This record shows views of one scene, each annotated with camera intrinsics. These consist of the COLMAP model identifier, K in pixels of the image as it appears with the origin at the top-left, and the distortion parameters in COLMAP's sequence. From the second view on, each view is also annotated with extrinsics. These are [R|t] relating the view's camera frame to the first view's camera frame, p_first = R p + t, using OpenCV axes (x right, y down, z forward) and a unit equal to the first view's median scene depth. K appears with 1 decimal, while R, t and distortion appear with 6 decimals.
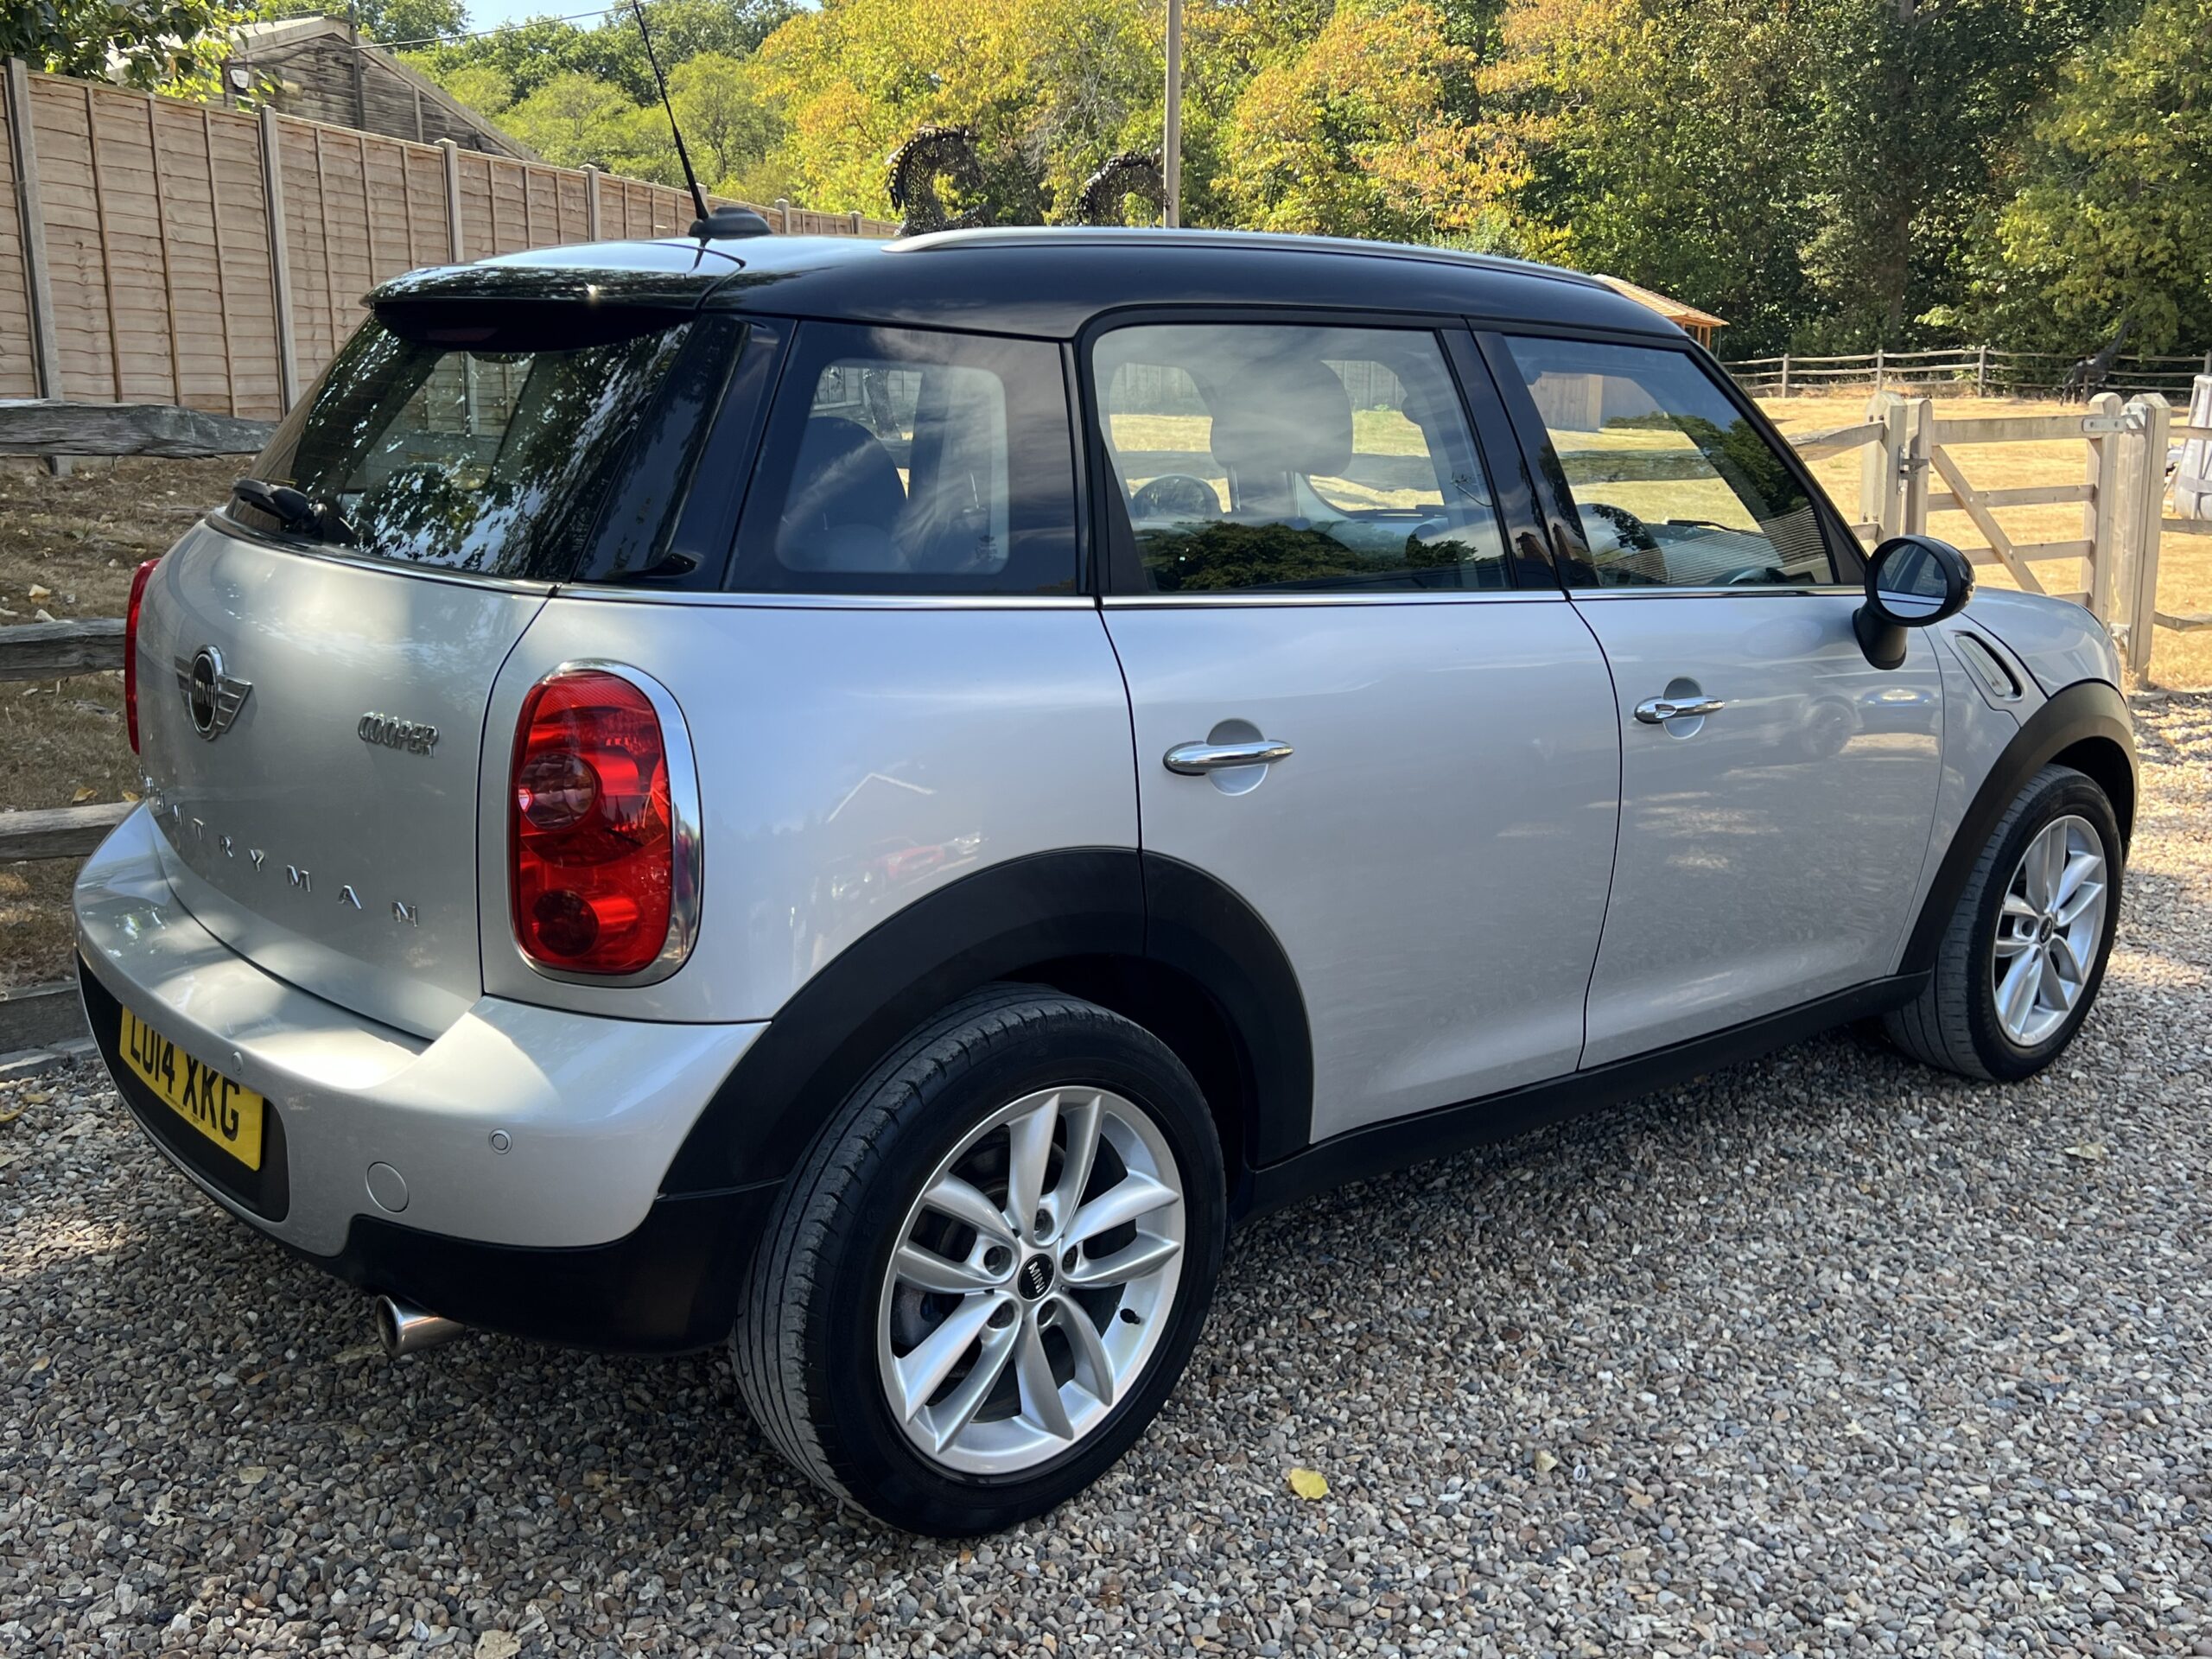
lens RADIAL K [[2132.8, 0, 1103.3], [0, 2132.8, 847.4], [0, 0, 1]] dist [0.018424, 0.000000]
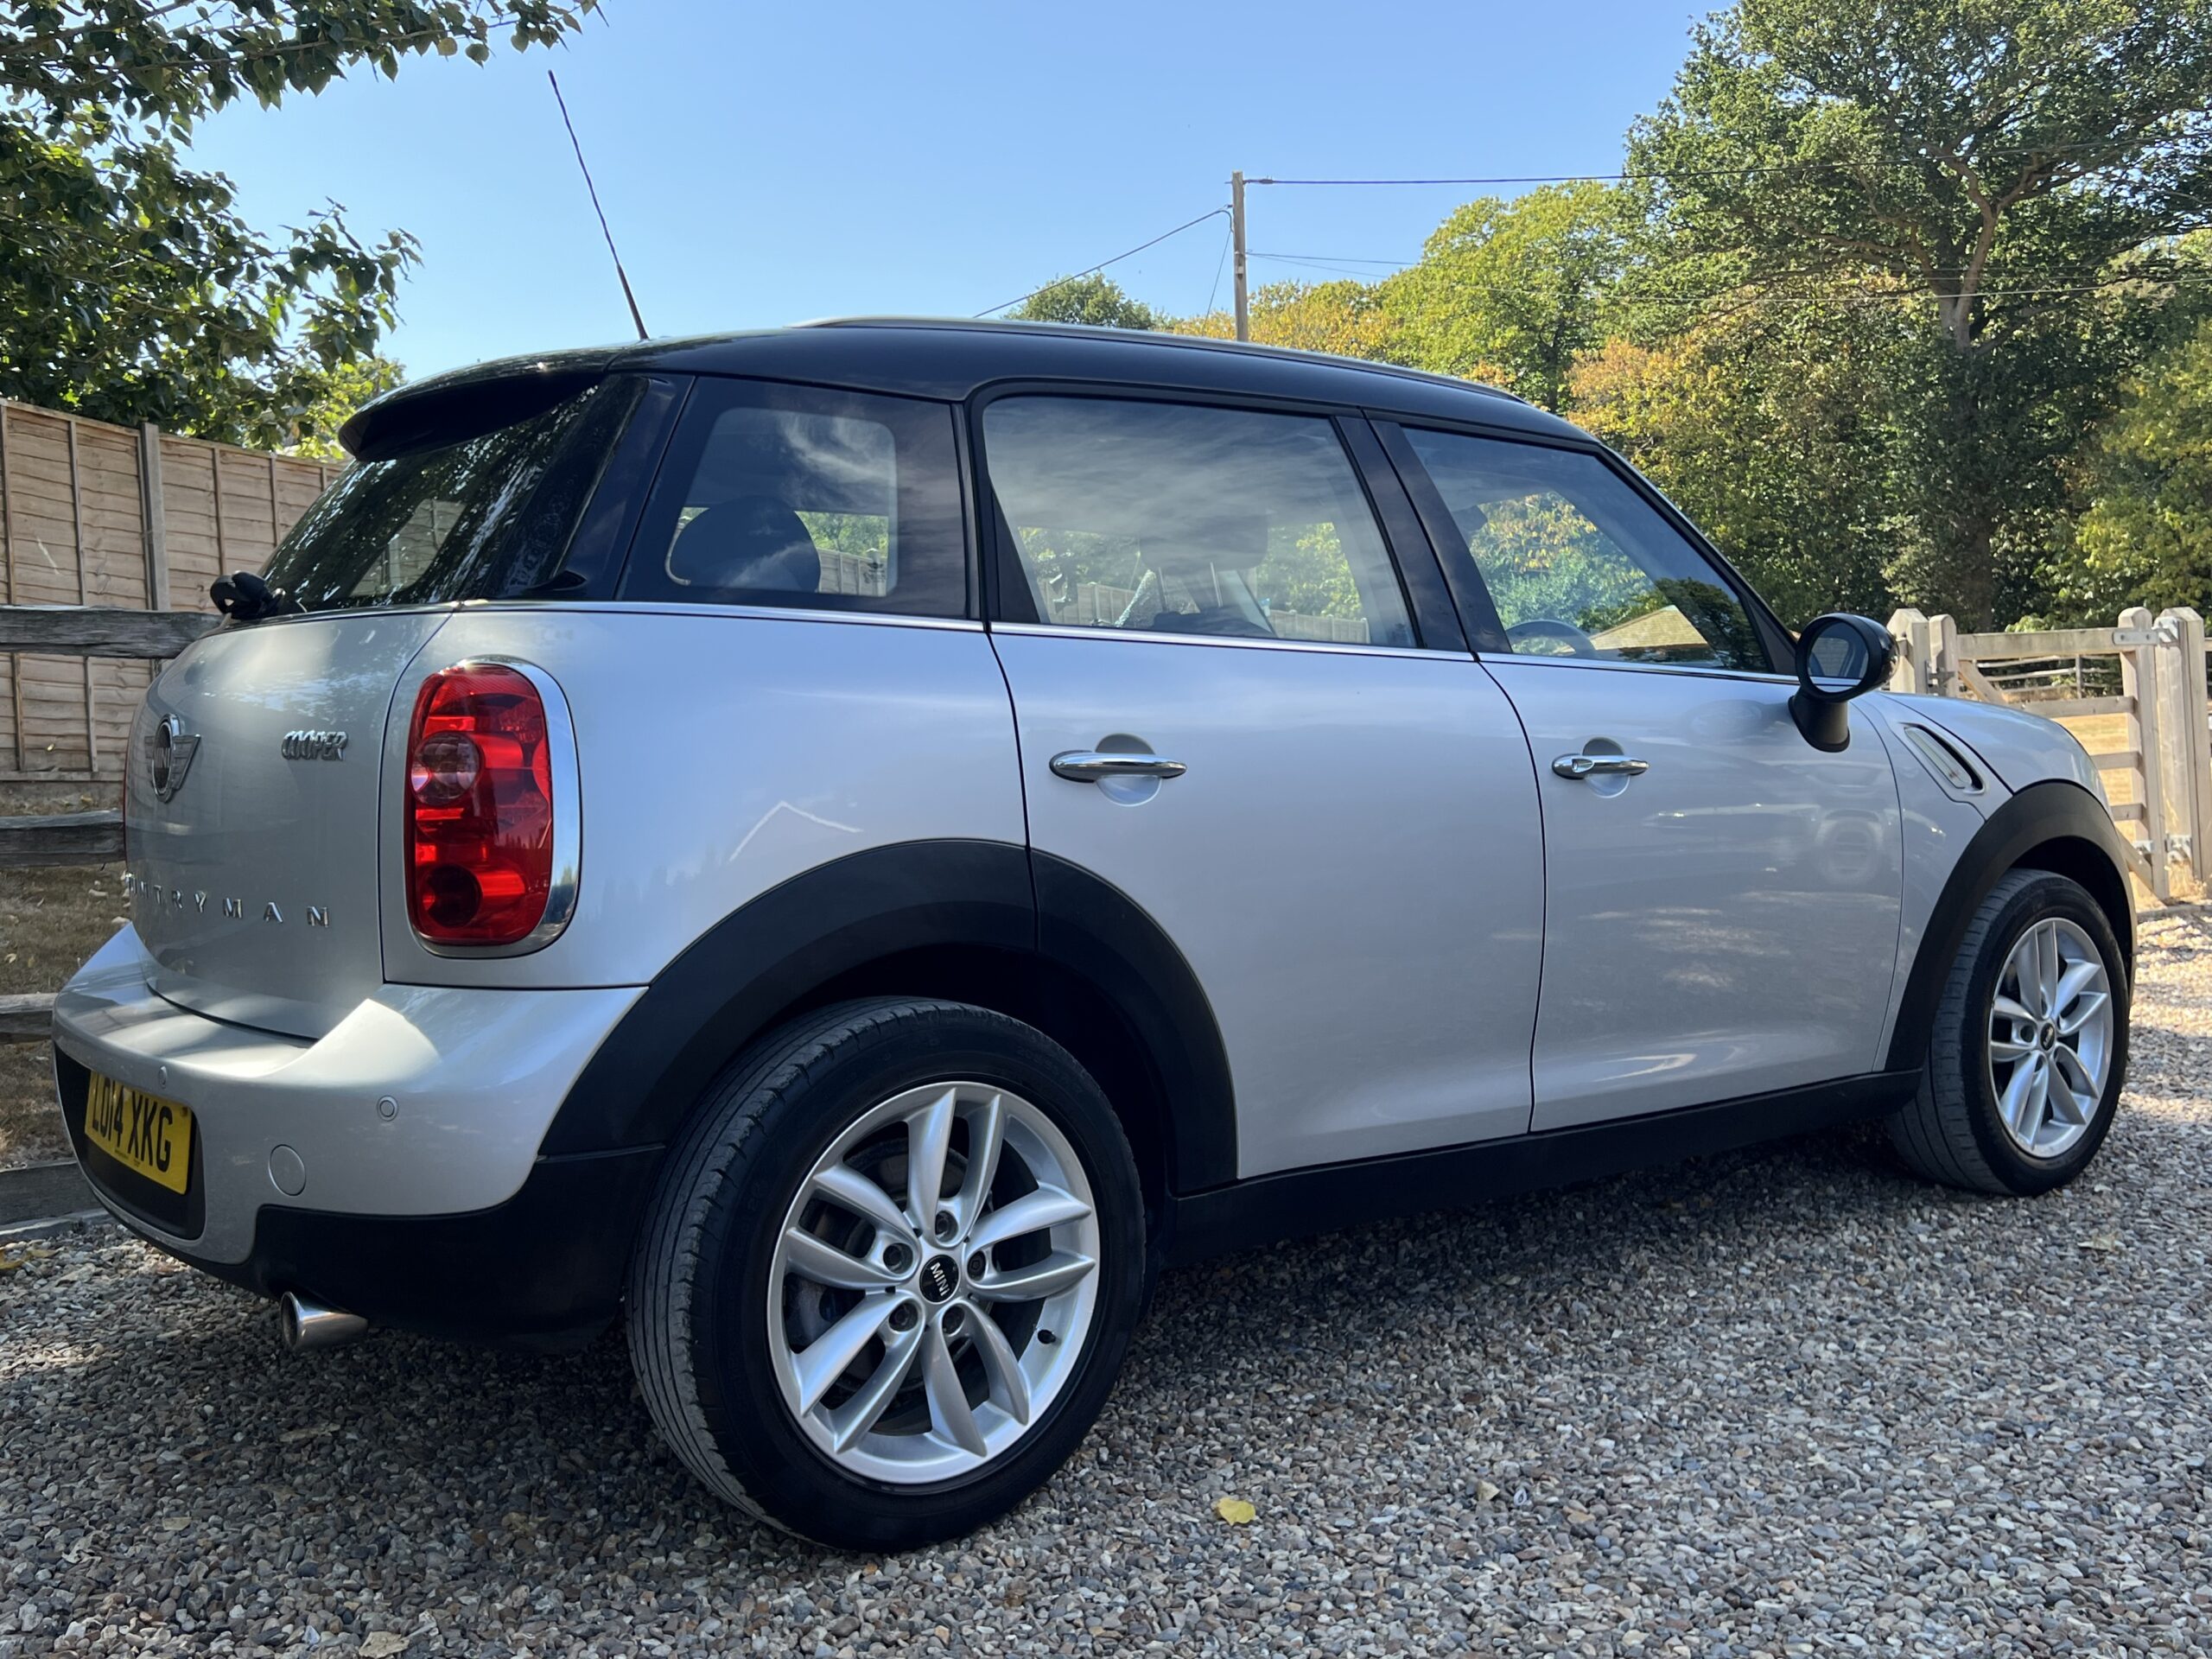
lens RADIAL K [[2132.8, 0, 1101.5], [0, 2132.8, 814.5], [0, 0, 1]] dist [0.018424, 0.000000]
pose [[0.997489, -0.045128, -0.054584, 0.104043], [0.034482, 0.982642, -0.182278, 0.164362], [0.061862, 0.179938, 0.981731, -0.017901]]
